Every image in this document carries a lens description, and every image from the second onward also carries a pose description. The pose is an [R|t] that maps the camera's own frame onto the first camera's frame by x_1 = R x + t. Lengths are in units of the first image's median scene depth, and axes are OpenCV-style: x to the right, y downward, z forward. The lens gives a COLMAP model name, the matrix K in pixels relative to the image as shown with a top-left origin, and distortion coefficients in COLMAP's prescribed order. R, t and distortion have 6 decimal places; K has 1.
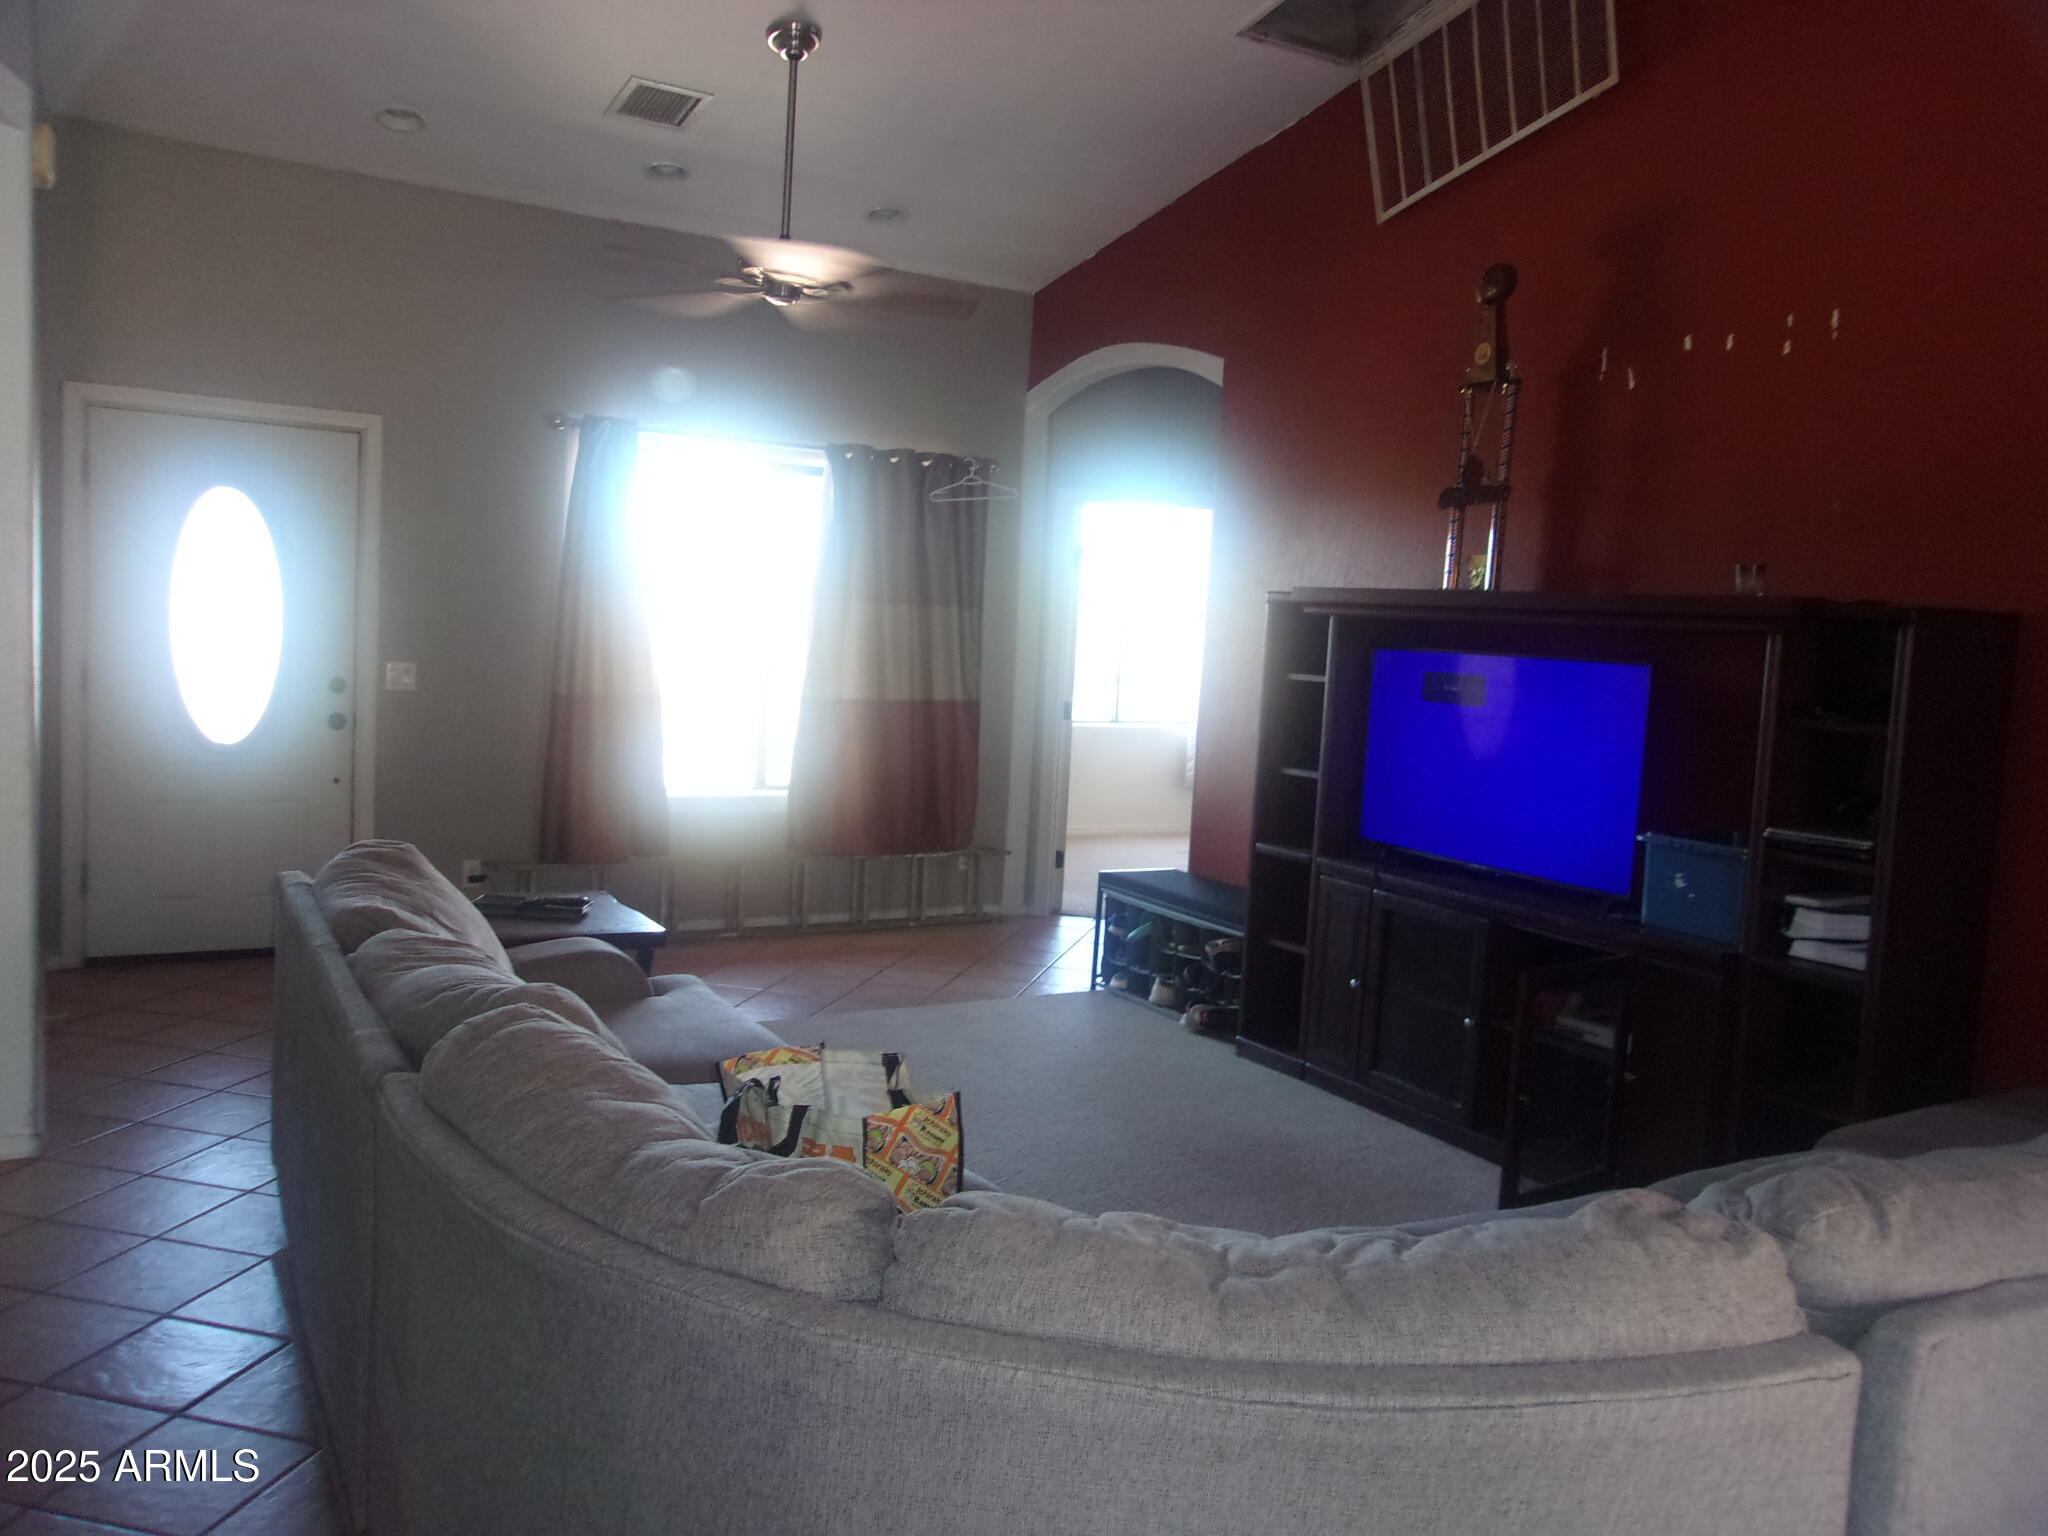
lens RADIAL K [[1593.7, 0, 1027.6], [0, 1593.7, 765.5], [0, 0, 1]] dist [0.006467, -0.004789]
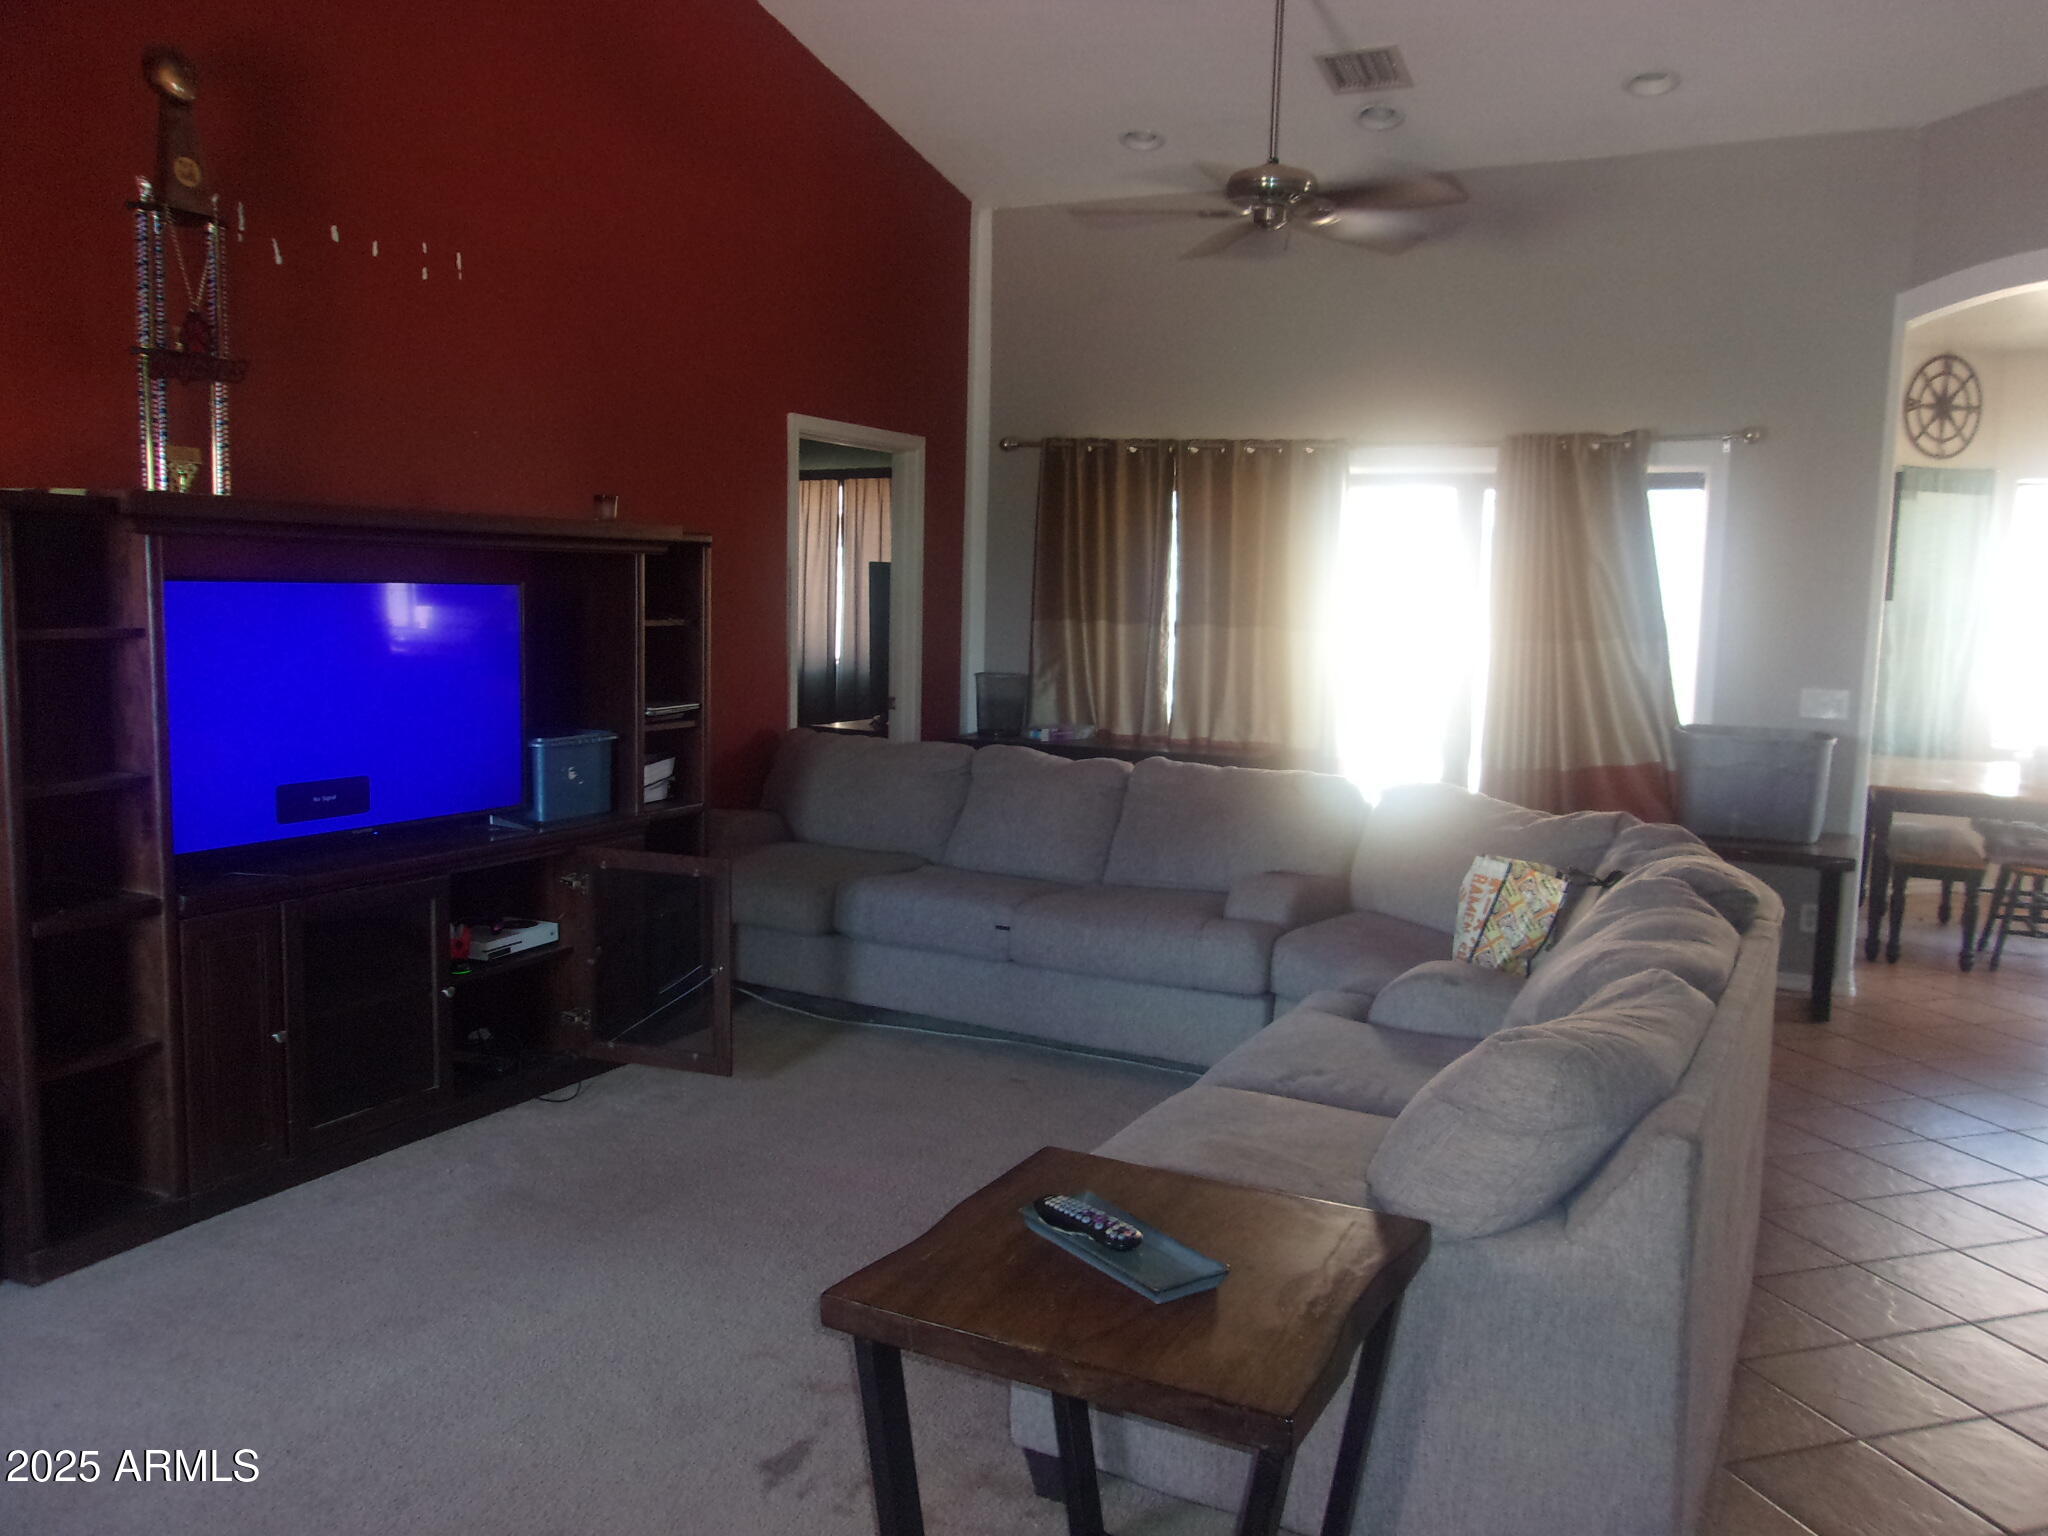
lens RADIAL K [[1593.7, 0, 1027.6], [0, 1593.7, 765.5], [0, 0, 1]] dist [0.006467, -0.004789]
pose [[-0.534913, -0.163328, 0.828970, -0.690289], [0.024997, 0.977649, 0.208752, -0.158600], [-0.844537, 0.132386, -0.518875, 1.293985]]
